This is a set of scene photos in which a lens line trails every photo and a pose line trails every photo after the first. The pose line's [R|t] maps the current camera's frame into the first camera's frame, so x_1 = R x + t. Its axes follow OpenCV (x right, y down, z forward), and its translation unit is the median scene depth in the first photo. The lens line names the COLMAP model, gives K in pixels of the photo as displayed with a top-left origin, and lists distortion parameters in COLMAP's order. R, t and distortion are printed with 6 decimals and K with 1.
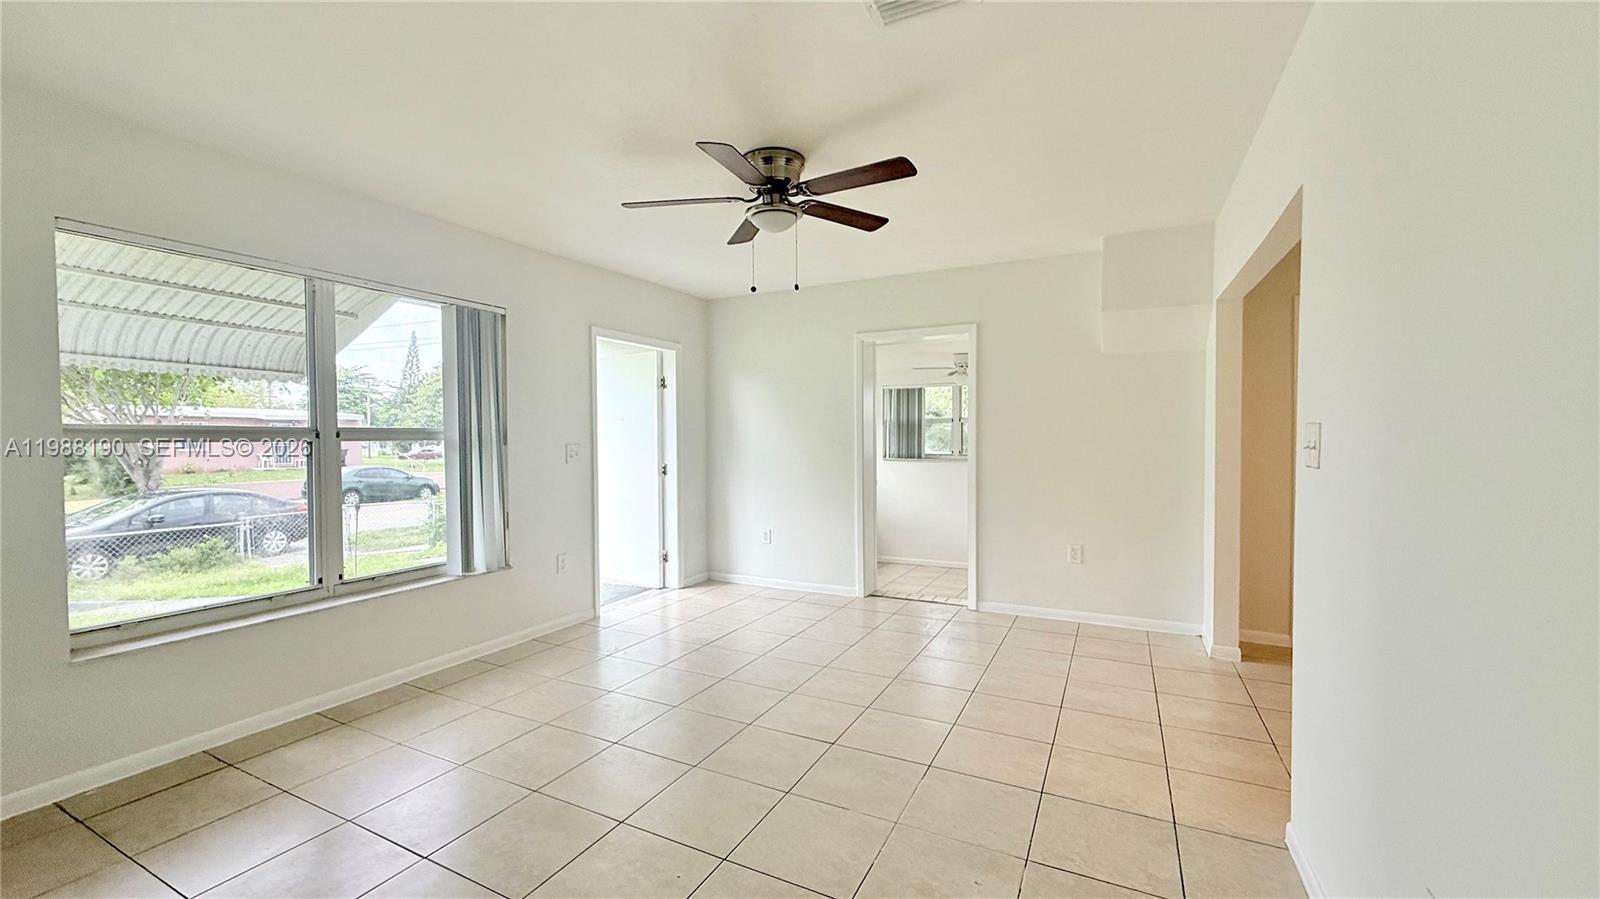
lens RADIAL K [[636.9, 0, 795.3], [0, 636.9, 454.6], [0, 0, 1]] dist [0.001701, 0.000440]
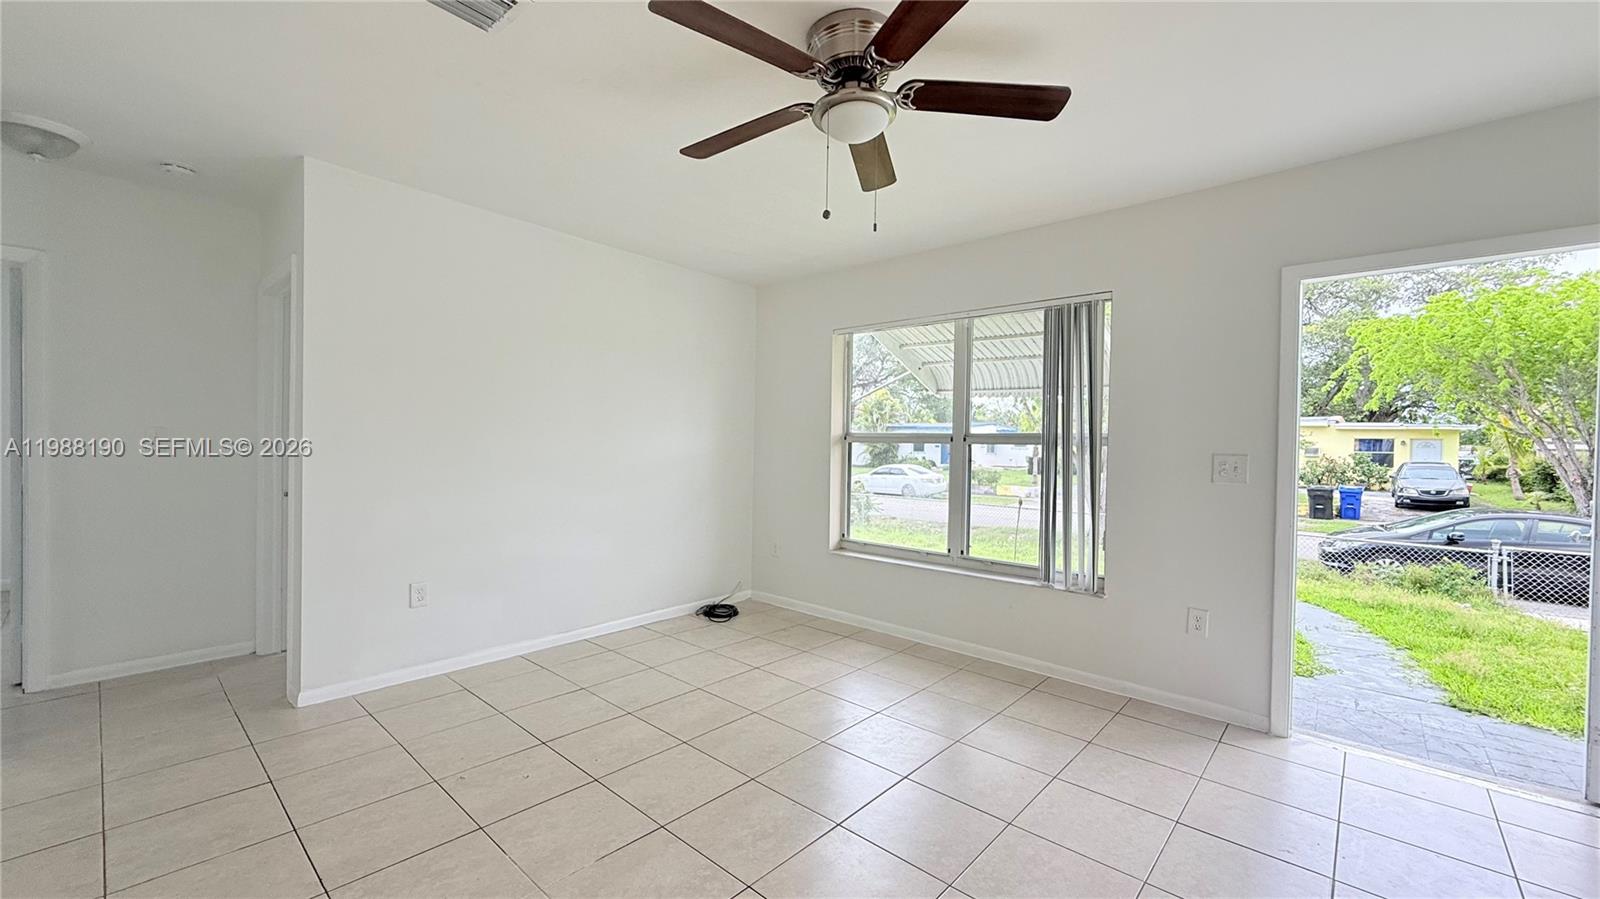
lens RADIAL K [[636.9, 0, 794.2], [0, 636.9, 447.4], [0, 0, 1]] dist [0.001701, 0.000440]
pose [[-0.261951, 0.005426, -0.965066, 0.521049], [-0.041176, 0.999011, 0.016794, -0.019485], [0.964202, 0.044136, -0.261468, 0.894351]]
